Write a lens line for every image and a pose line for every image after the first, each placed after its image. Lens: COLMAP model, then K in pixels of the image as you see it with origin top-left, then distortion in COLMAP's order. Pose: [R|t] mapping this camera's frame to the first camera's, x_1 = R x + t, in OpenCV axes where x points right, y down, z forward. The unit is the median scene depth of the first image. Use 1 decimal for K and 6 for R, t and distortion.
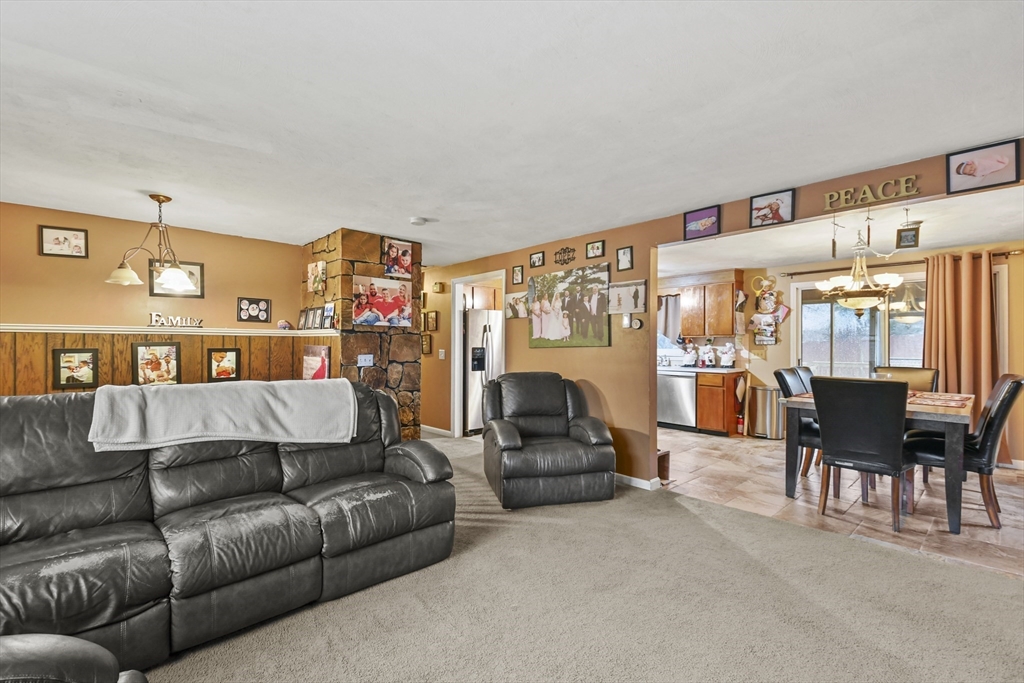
lens RADIAL K [[442.9, 0, 514.8], [0, 442.9, 344.8], [0, 0, 1]] dist [0.002158, -0.000207]
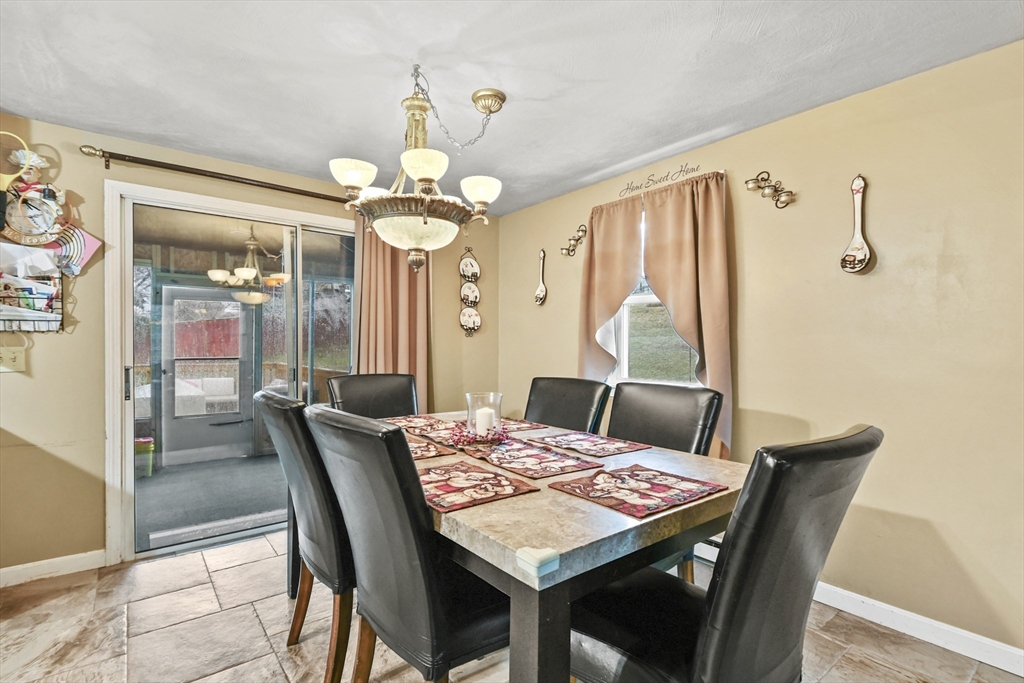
lens RADIAL K [[497.0, 0, 509.9], [0, 497.0, 347.3], [0, 0, 1]] dist [-0.000659, -0.000226]
pose [[0.078233, -0.007731, 0.996905, 0.264279], [-0.003513, 0.999962, 0.008030, 0.010394], [-0.996929, -0.004130, 0.078203, 0.785418]]
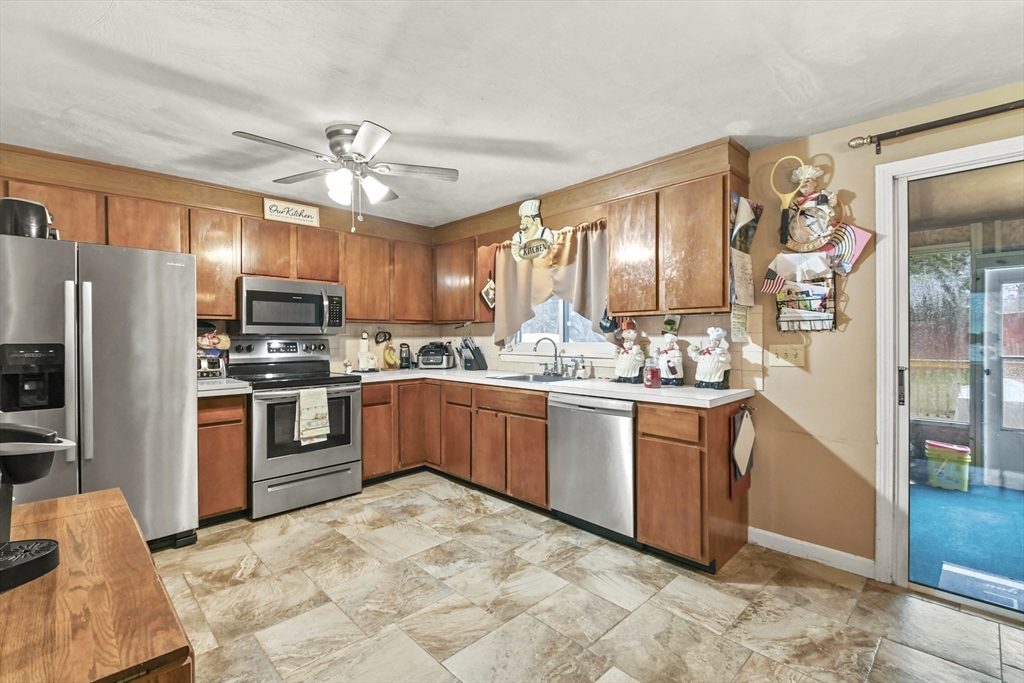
lens RADIAL K [[455.1, 0, 507.2], [0, 455.1, 338.7], [0, 0, 1]] dist [0.001678, -0.005709]
pose [[0.999763, -0.007147, 0.020545, 0.394558], [0.007045, 0.999963, 0.005018, 0.003875], [-0.020580, -0.004872, 0.999776, 0.814558]]
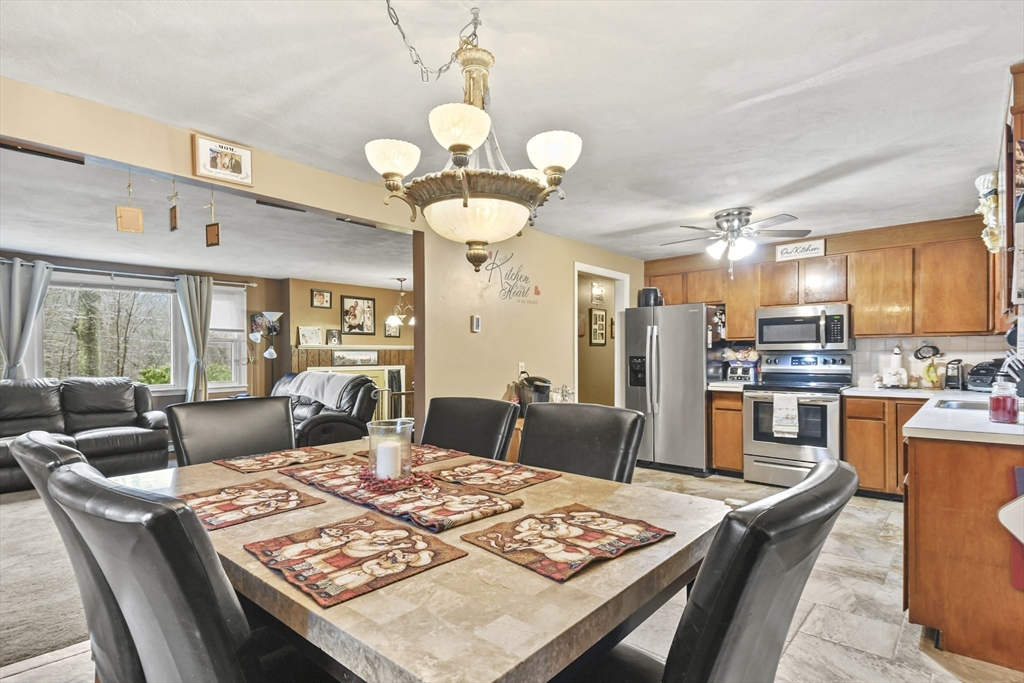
lens RADIAL K [[513.9, 0, 512.0], [0, 513.9, 361.0], [0, 0, 1]] dist [-0.018420, 0.000040]
pose [[0.100993, 0.007673, -0.994858, 1.045674], [0.005807, 0.999949, 0.008302, 0.007477], [0.994870, -0.006616, 0.100943, 0.897023]]
